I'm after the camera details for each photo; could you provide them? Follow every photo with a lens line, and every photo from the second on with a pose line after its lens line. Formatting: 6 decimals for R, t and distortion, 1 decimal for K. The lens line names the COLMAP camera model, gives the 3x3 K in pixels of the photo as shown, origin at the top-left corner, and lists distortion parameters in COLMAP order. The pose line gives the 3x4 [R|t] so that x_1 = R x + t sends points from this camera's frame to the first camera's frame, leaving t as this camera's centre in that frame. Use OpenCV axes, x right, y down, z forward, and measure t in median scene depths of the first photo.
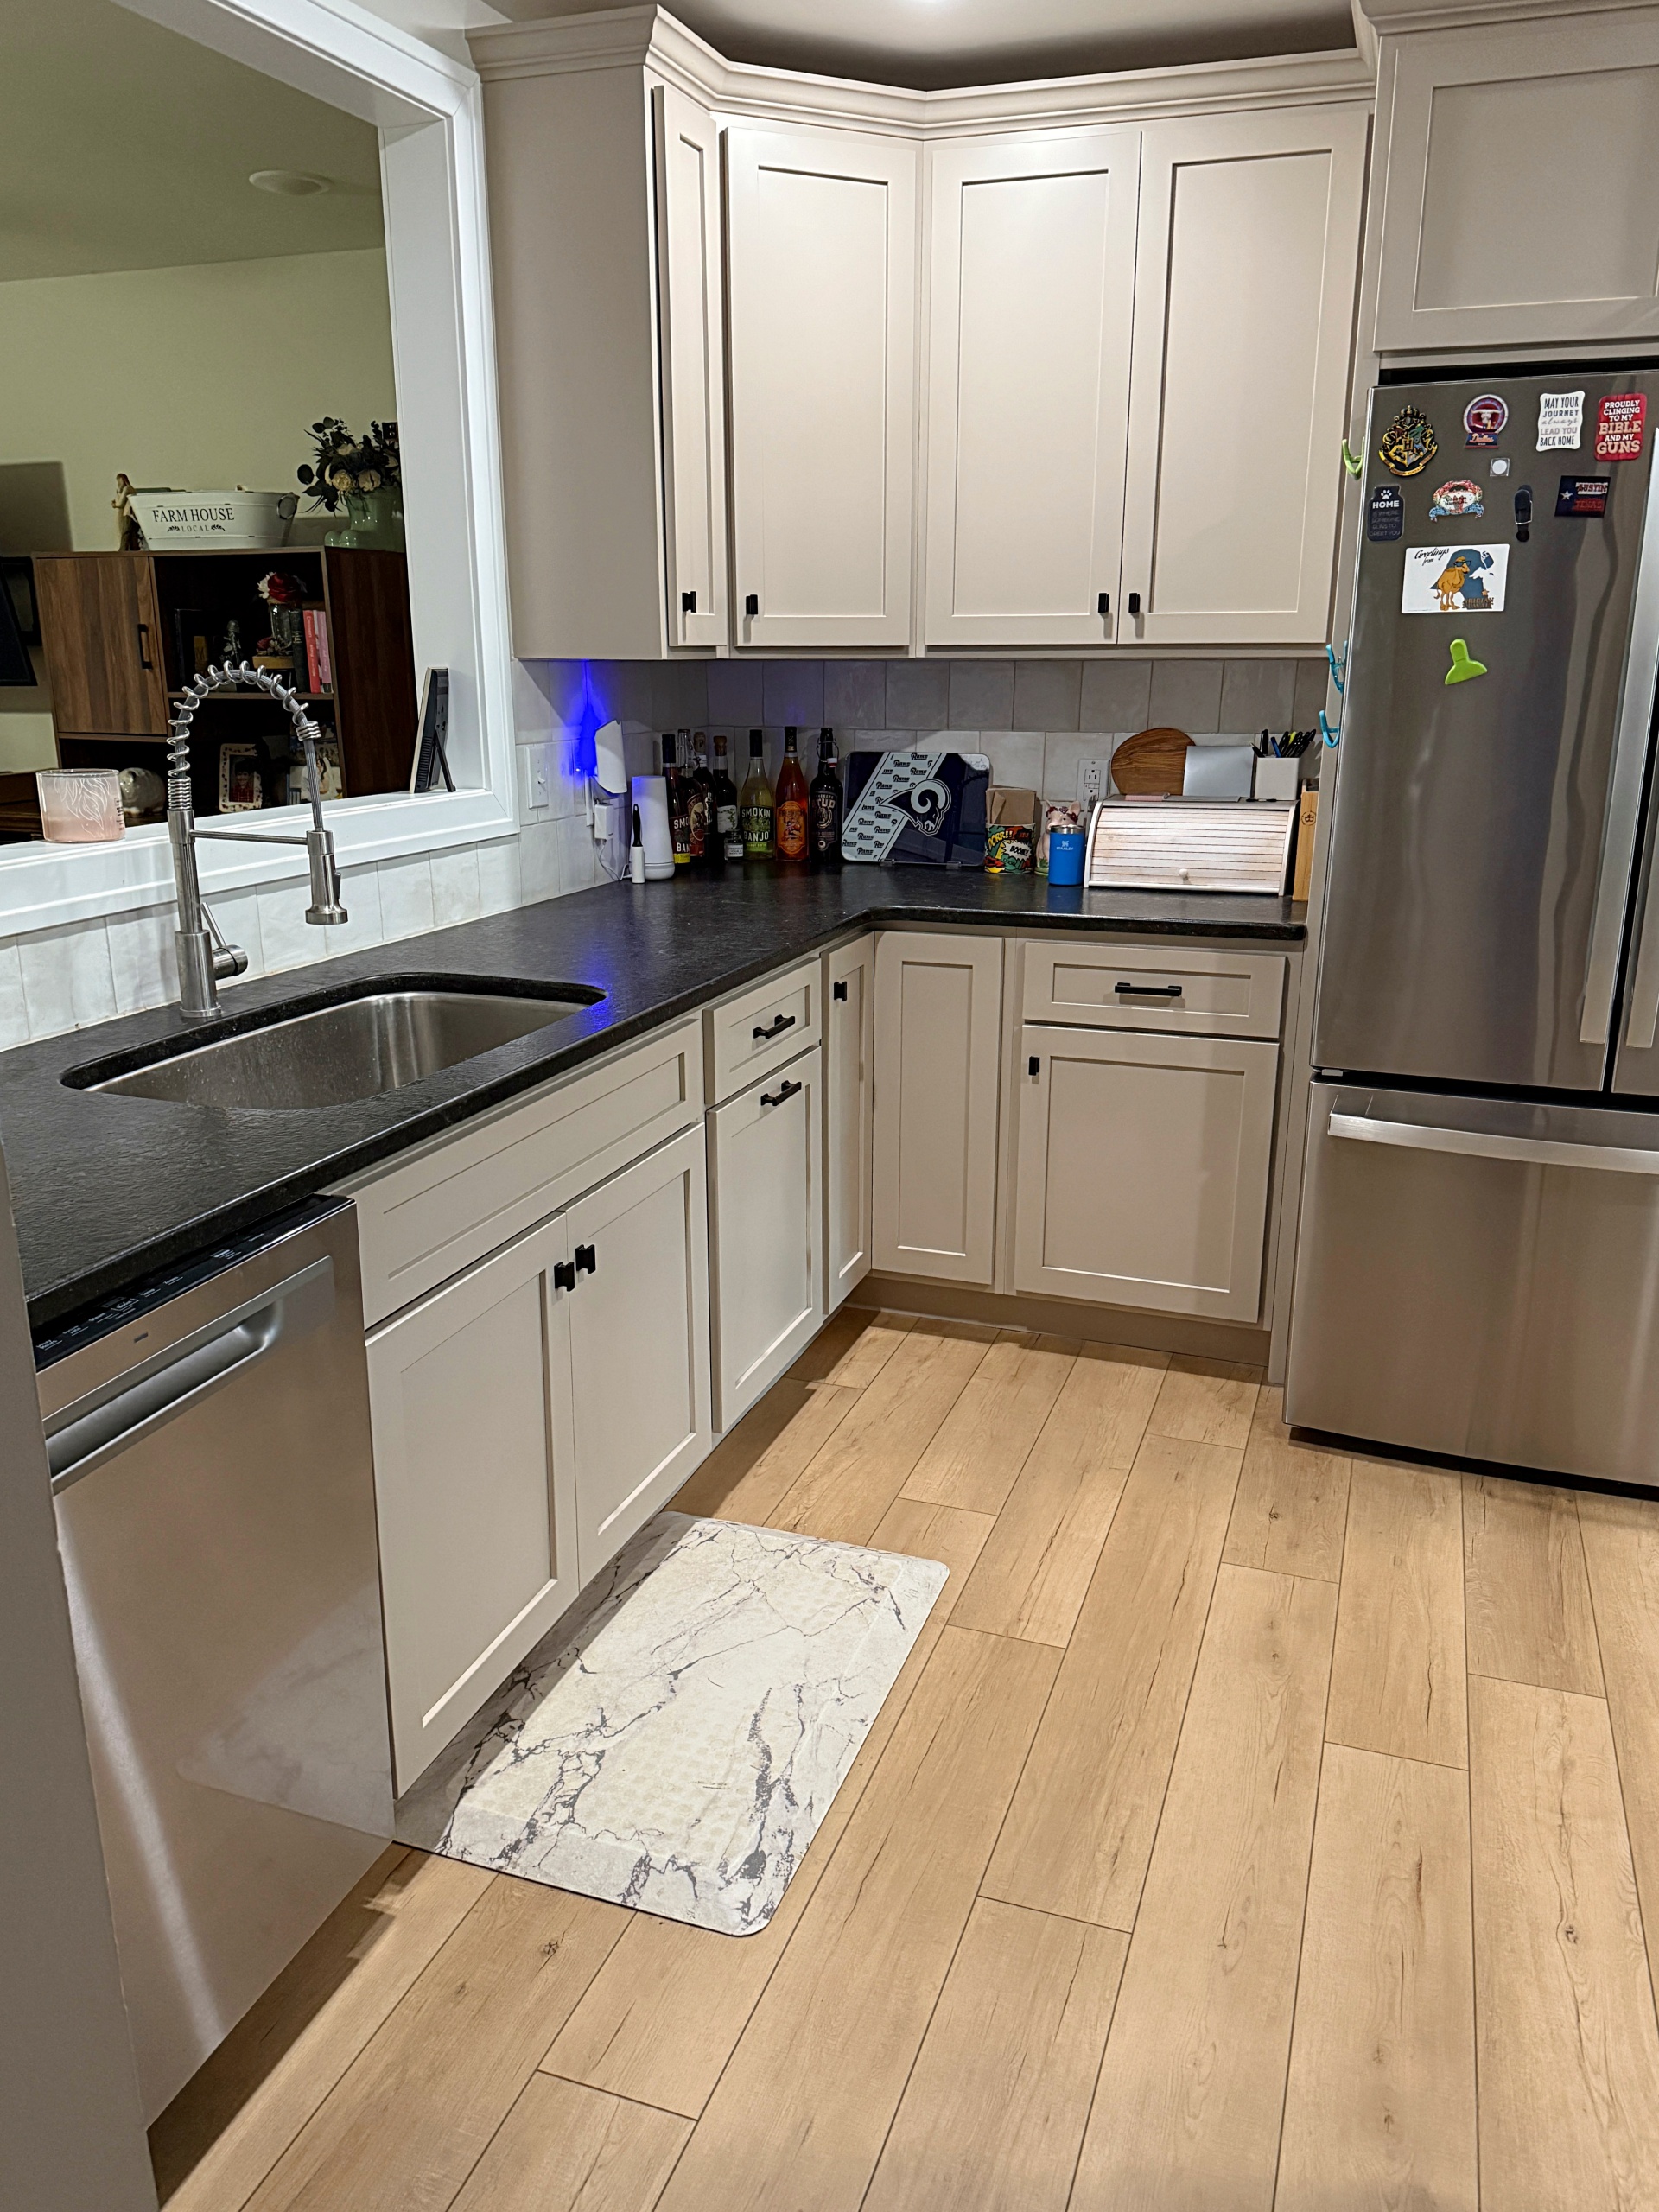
lens RADIAL K [[1584.2, 0, 833.4], [0, 1584.2, 1118.7], [0, 0, 1]] dist [0.054057, -0.046131]
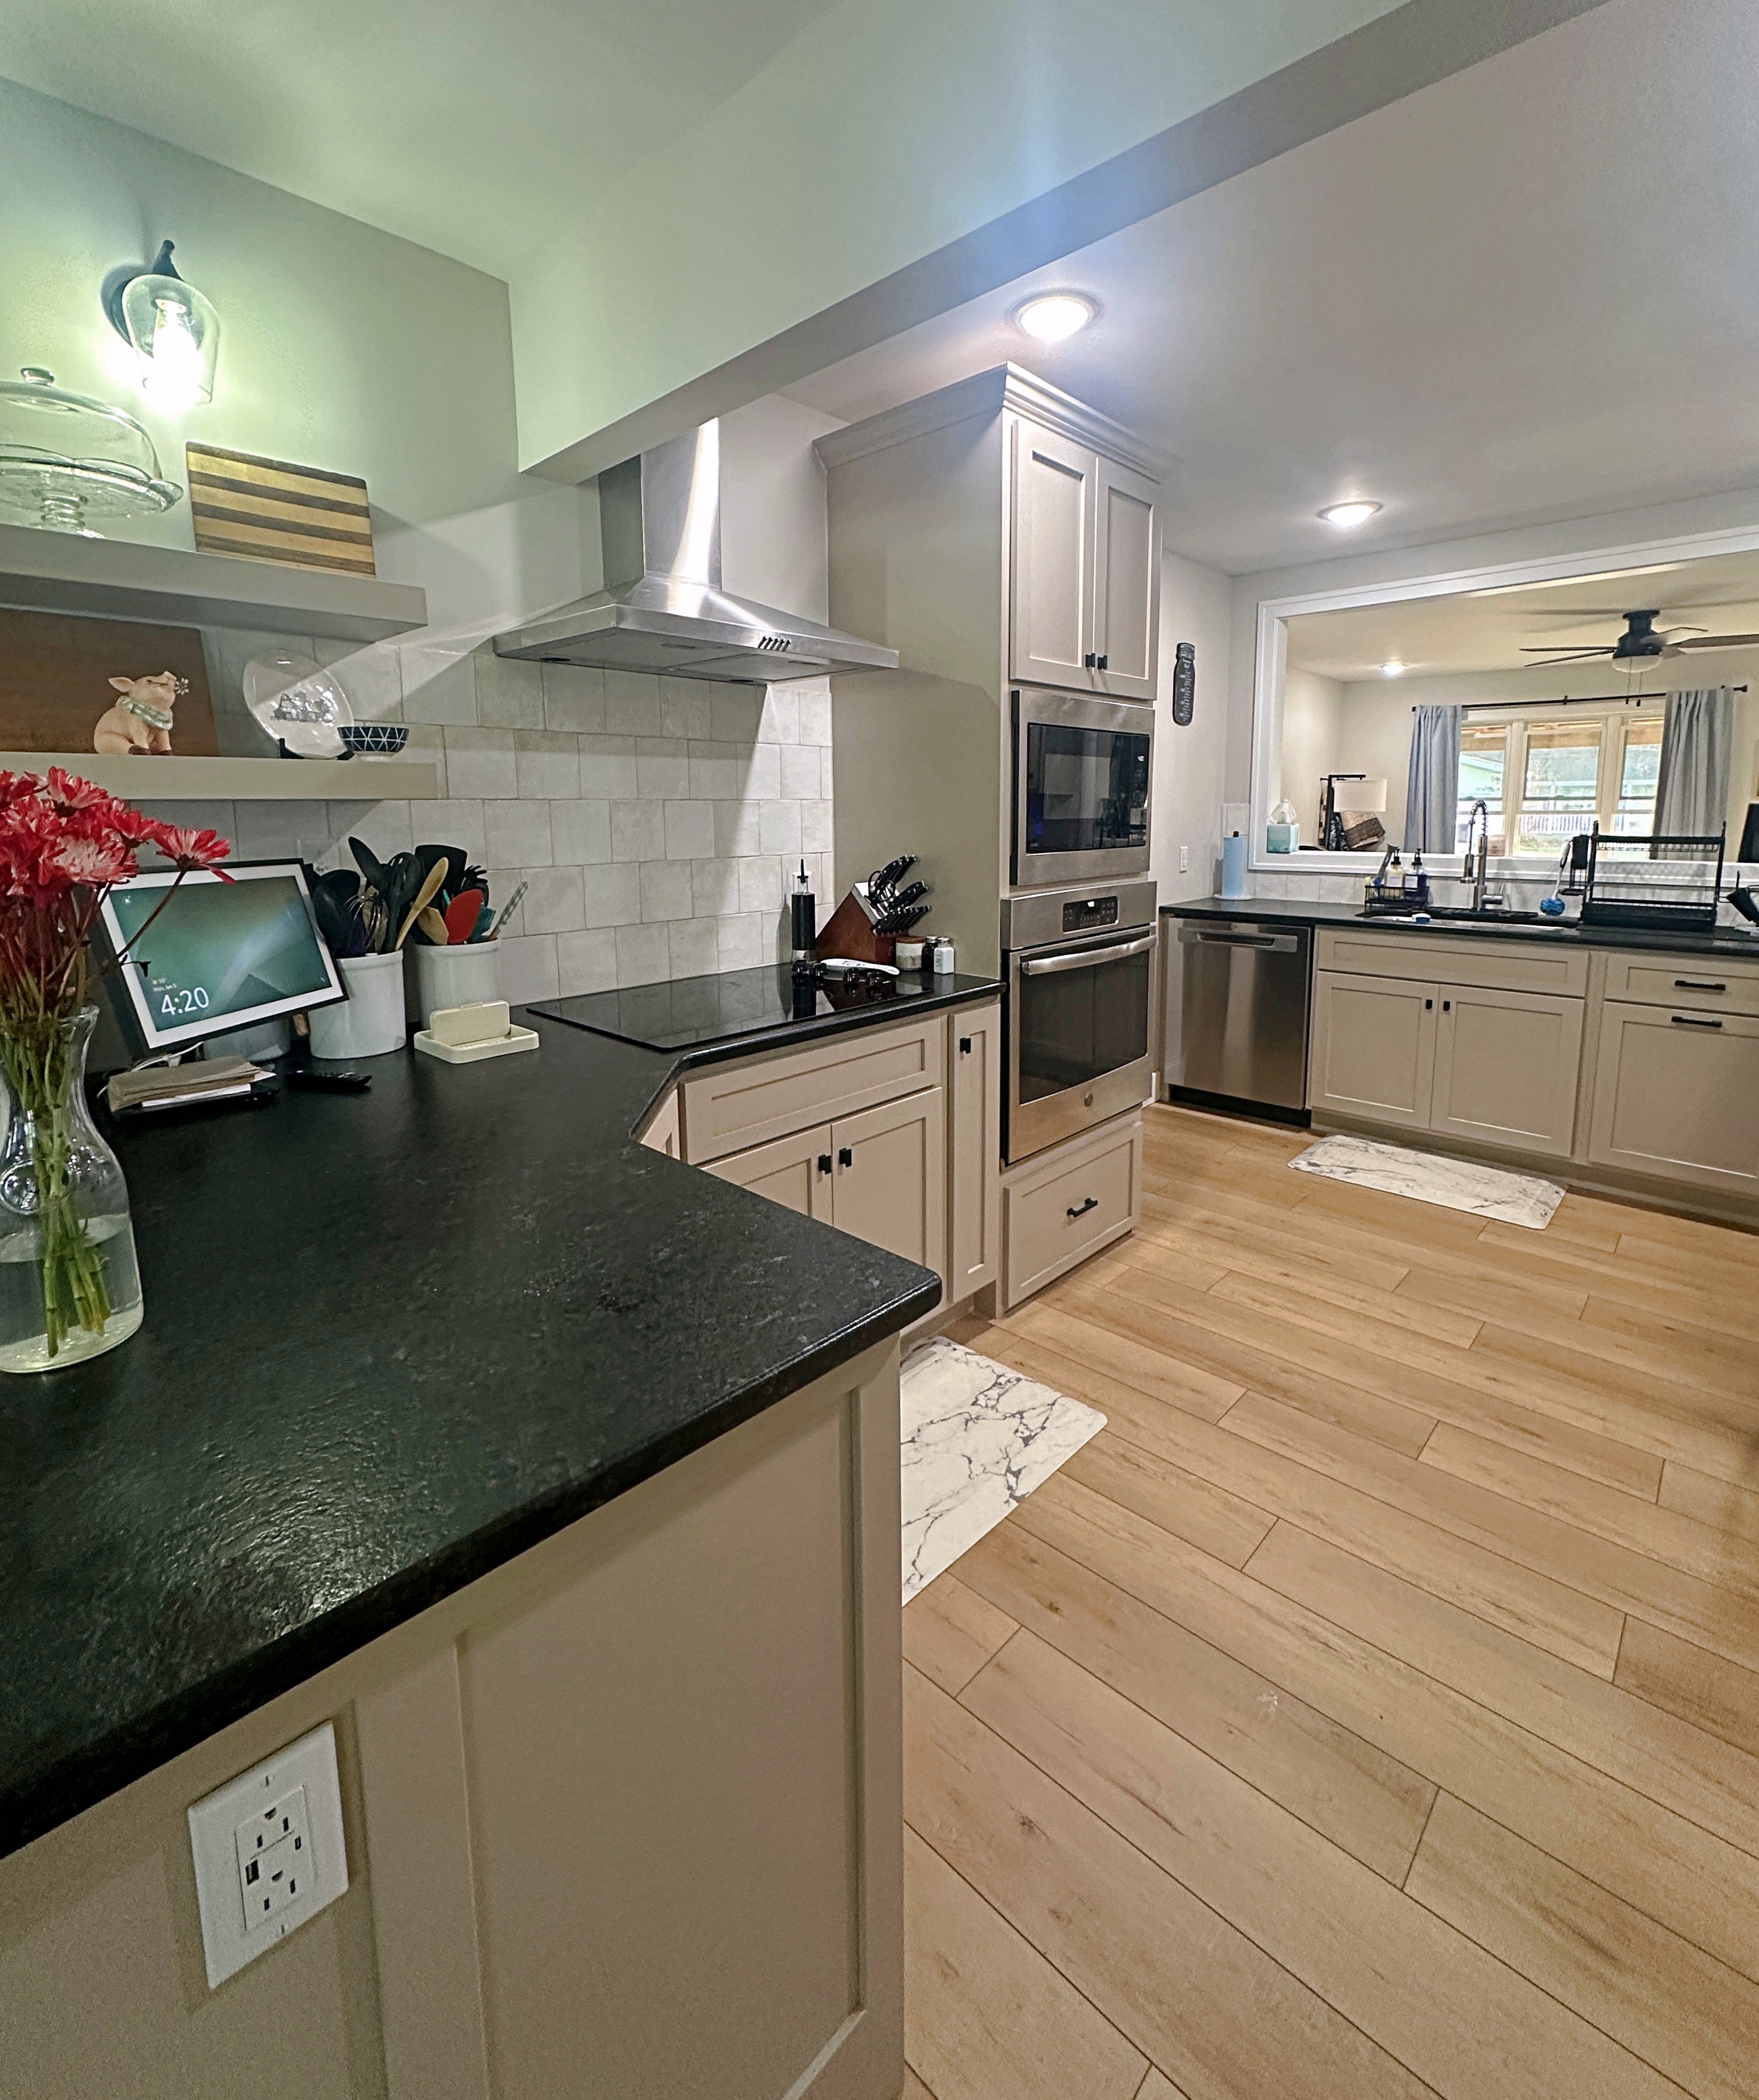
lens RADIAL K [[950.1, 0, 869.3], [0, 950.1, 936.7], [0, 0, 1]] dist [-0.010310, 0.002920]
pose [[-0.414433, 0.121950, -0.901872, 1.497342], [-0.245205, 0.939372, 0.239698, -0.151569], [0.876424, 0.320483, -0.359404, 0.569017]]
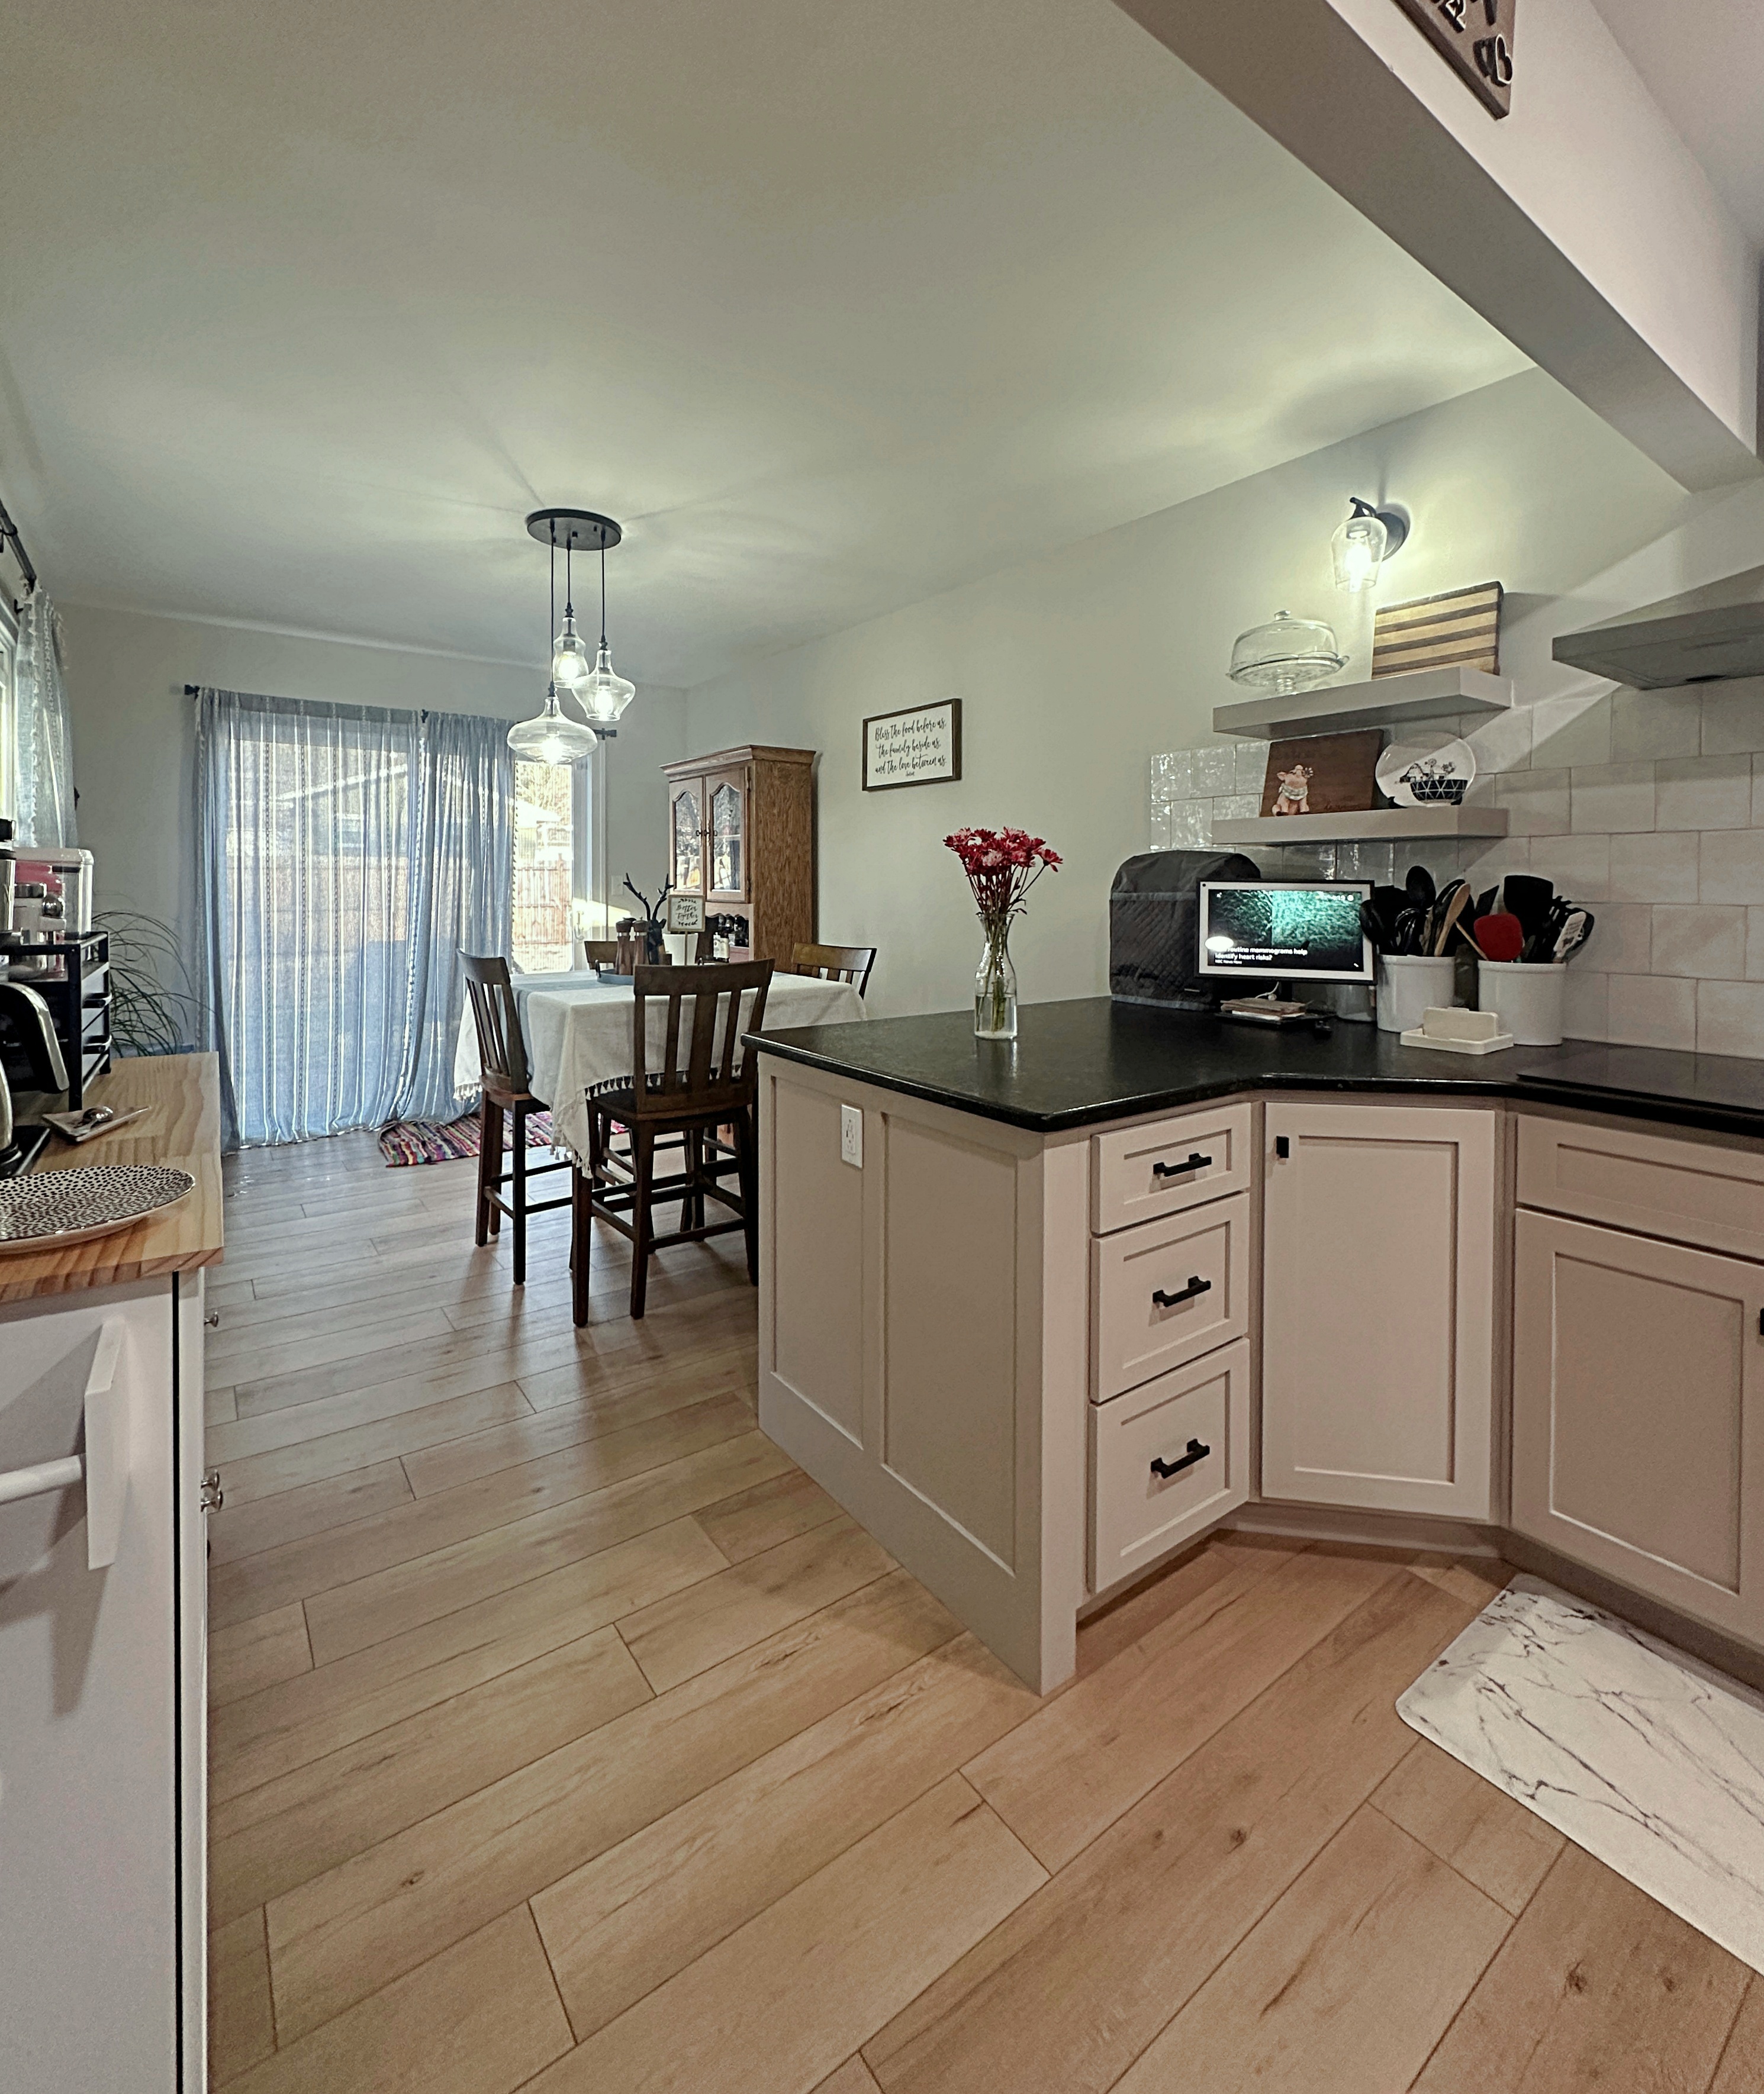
lens RADIAL K [[947.4, 0, 863.1], [0, 947.4, 903.7], [0, 0, 1]] dist [-0.010310, 0.002920]
pose [[-0.820934, -0.017525, 0.570754, 0.964495], [0.152936, 0.956265, 0.249335, -0.230773], [-0.550161, 0.291976, -0.782350, 0.959854]]
